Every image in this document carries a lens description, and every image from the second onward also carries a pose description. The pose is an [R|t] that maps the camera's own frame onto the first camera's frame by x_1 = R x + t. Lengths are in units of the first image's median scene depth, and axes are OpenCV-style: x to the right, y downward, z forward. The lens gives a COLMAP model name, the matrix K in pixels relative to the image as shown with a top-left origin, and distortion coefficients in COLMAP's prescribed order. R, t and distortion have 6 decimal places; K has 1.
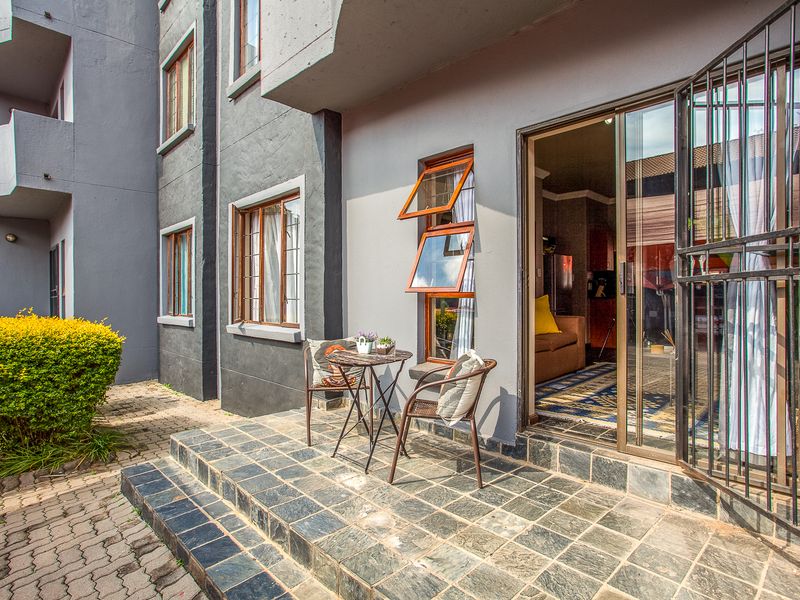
lens RADIAL K [[437.8, 0, 402.2], [0, 437.8, 296.3], [0, 0, 1]] dist [-0.045314, 0.024357]
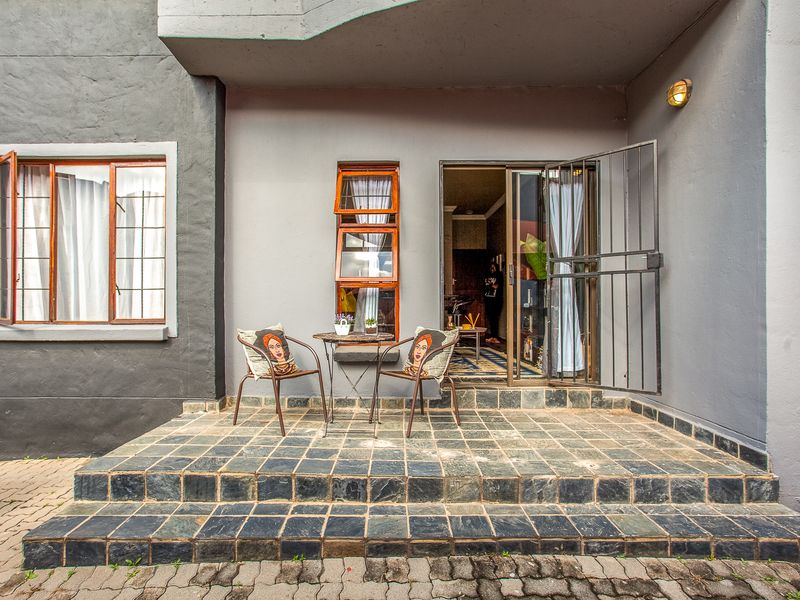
lens RADIAL K [[437.8, 0, 404.9], [0, 437.8, 299.8], [0, 0, 1]] dist [-0.045314, 0.024357]
pose [[0.700503, 0.007358, 0.713612, -0.789593], [0.000235, 0.999944, -0.010541, 0.058282], [-0.713650, 0.007552, 0.700462, 0.145881]]
